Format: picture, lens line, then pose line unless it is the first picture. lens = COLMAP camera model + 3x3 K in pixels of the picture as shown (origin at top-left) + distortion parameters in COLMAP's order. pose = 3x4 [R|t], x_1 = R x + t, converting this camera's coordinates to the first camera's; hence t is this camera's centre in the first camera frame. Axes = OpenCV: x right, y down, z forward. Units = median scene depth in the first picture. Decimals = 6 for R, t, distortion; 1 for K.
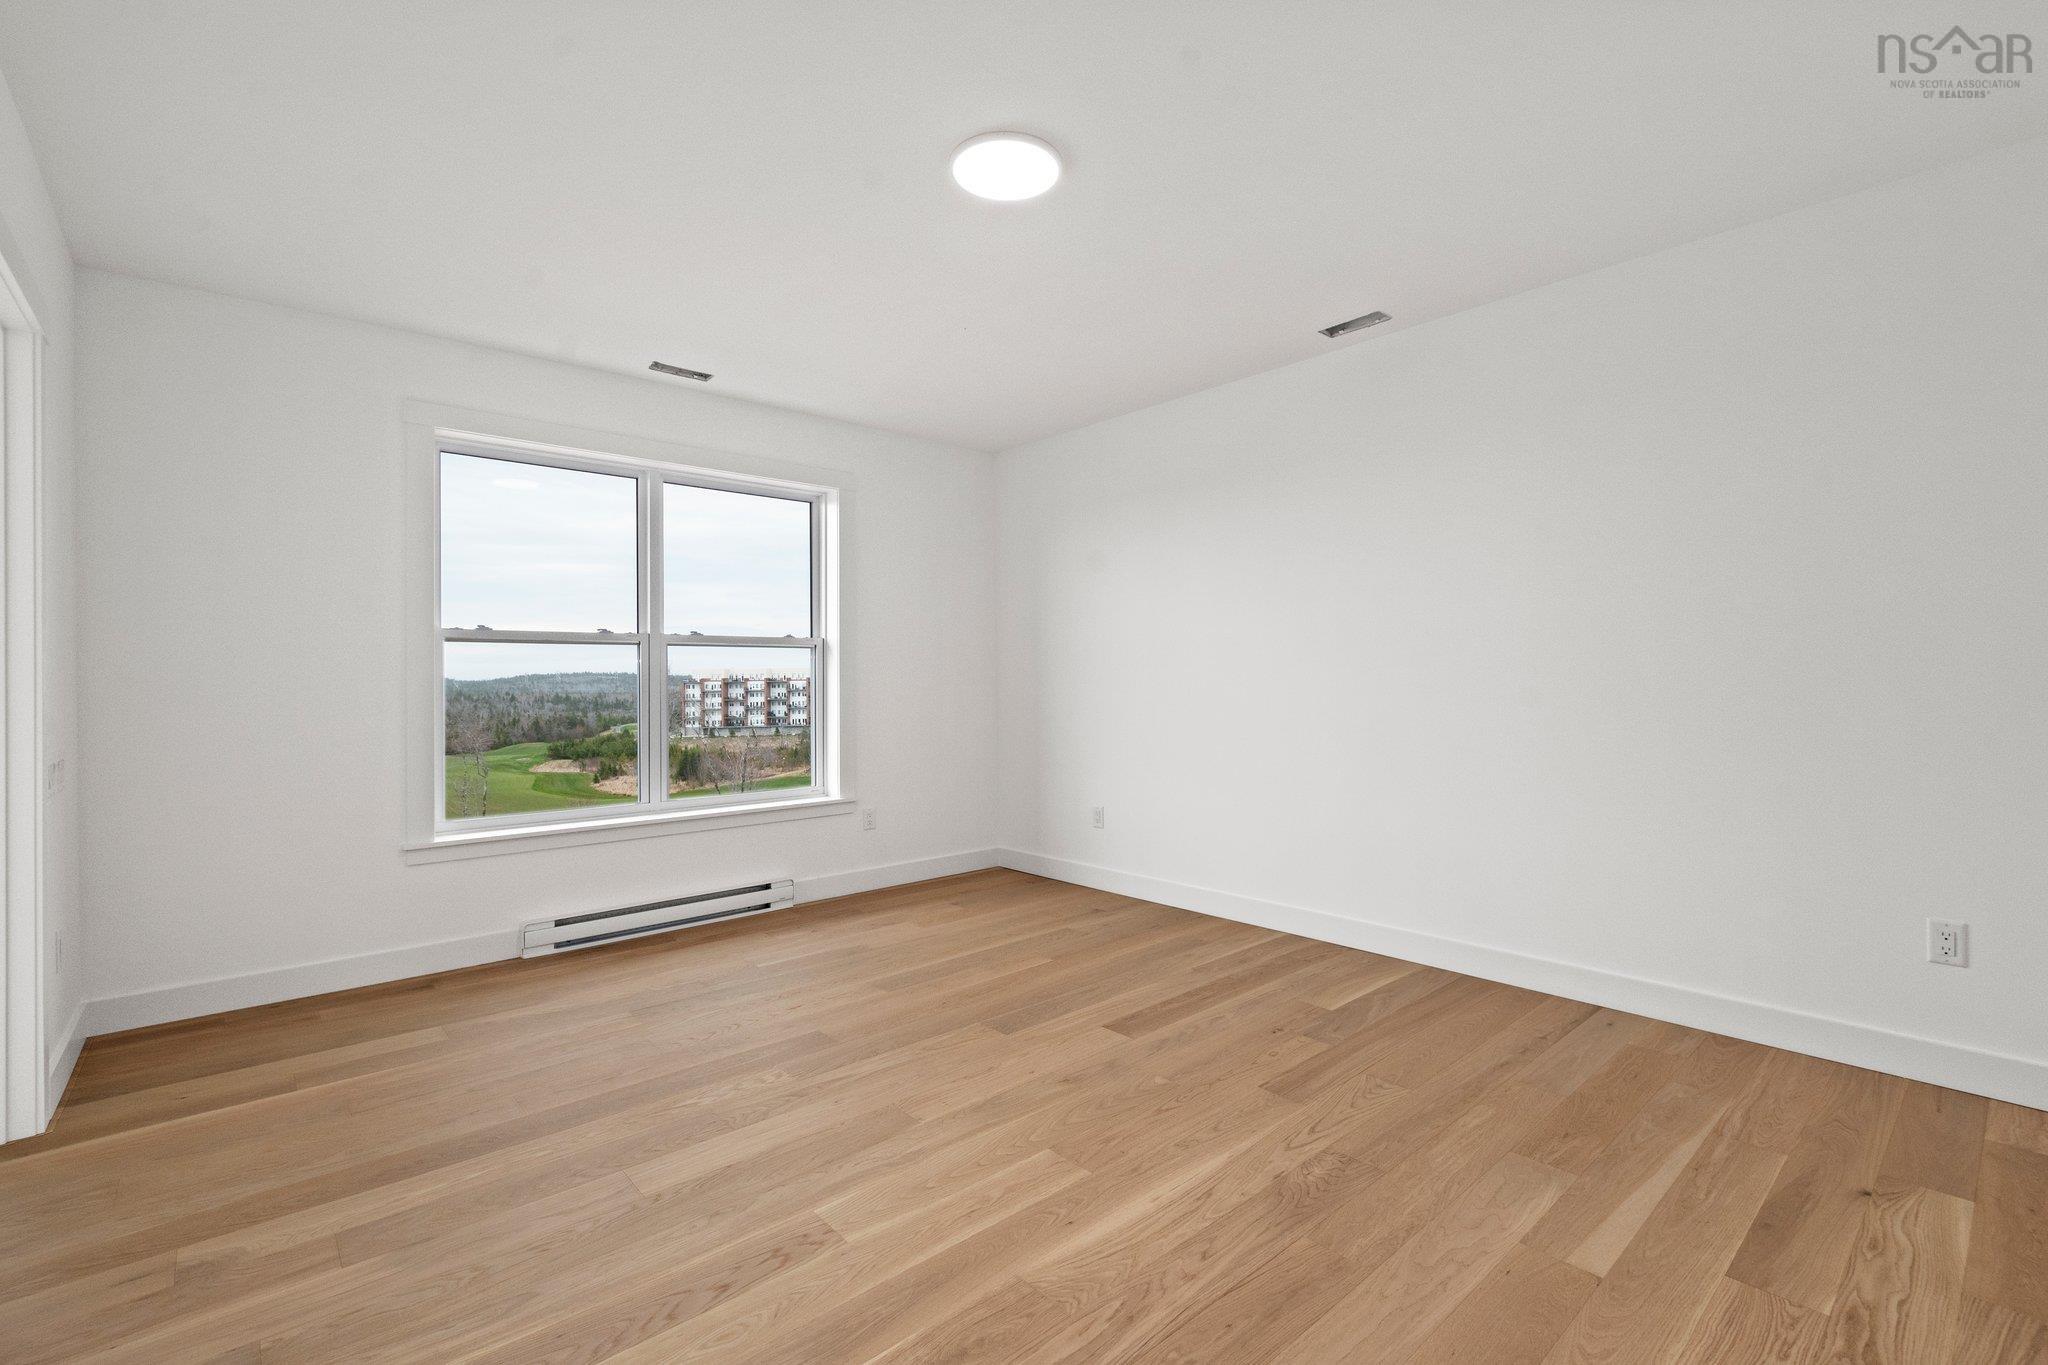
lens RADIAL K [[913.1, 0, 1054.6], [0, 913.1, 682.1], [0, 0, 1]] dist [0.001220, -0.003827]
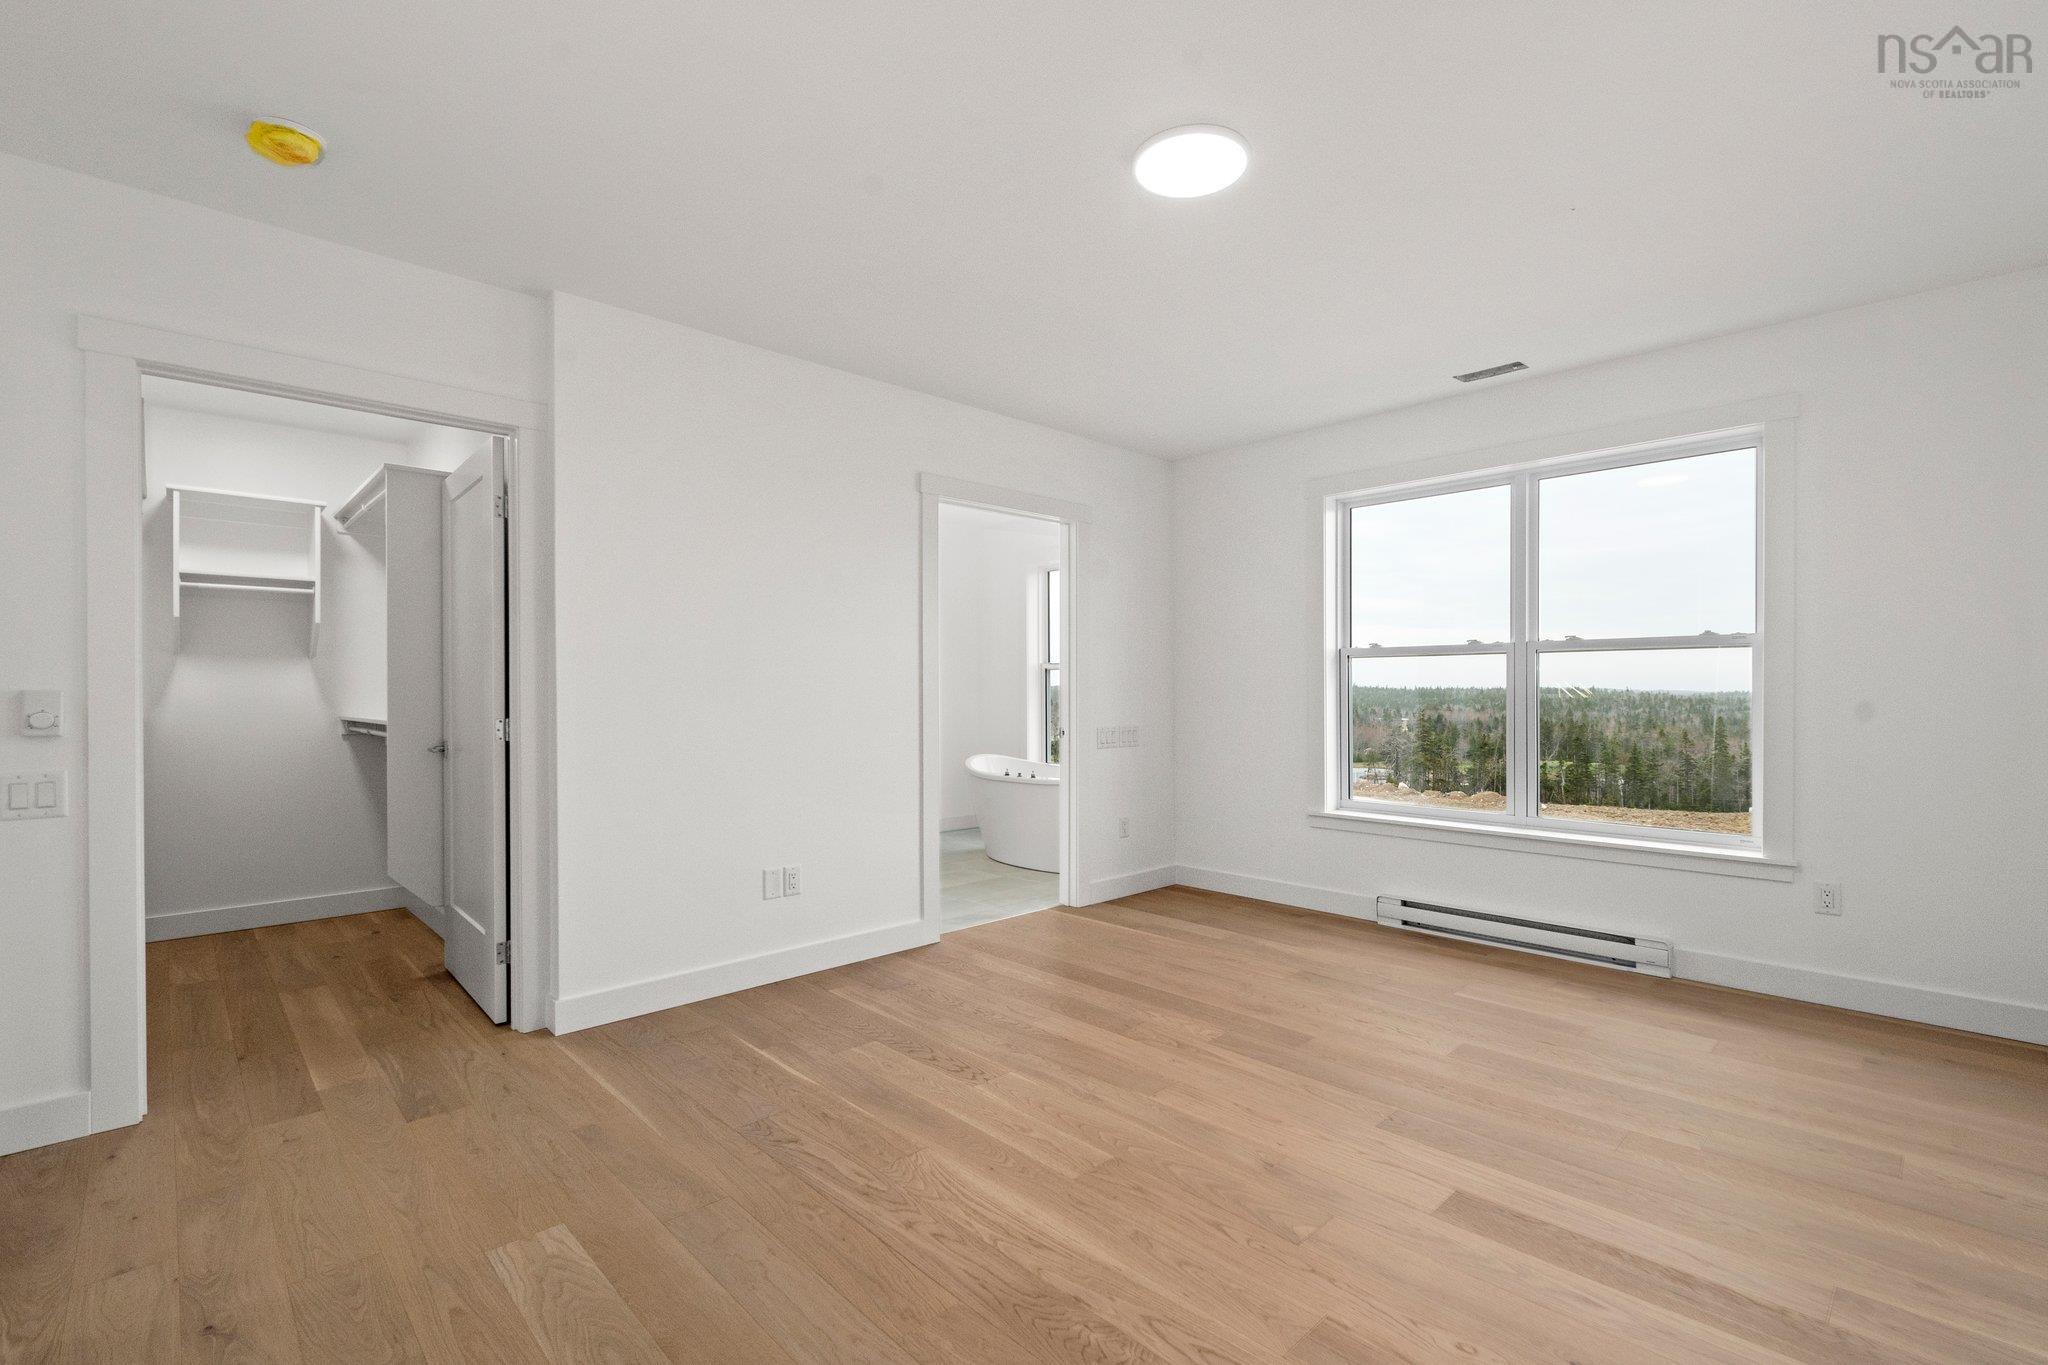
lens RADIAL K [[913.1, 0, 1020.8], [0, 913.1, 686.5], [0, 0, 1]] dist [0.001220, -0.003827]
pose [[0.015755, 0.007102, -0.999851, 0.584663], [-0.001803, 0.999973, 0.007075, -0.012043], [0.999874, 0.001691, 0.015768, 0.510652]]
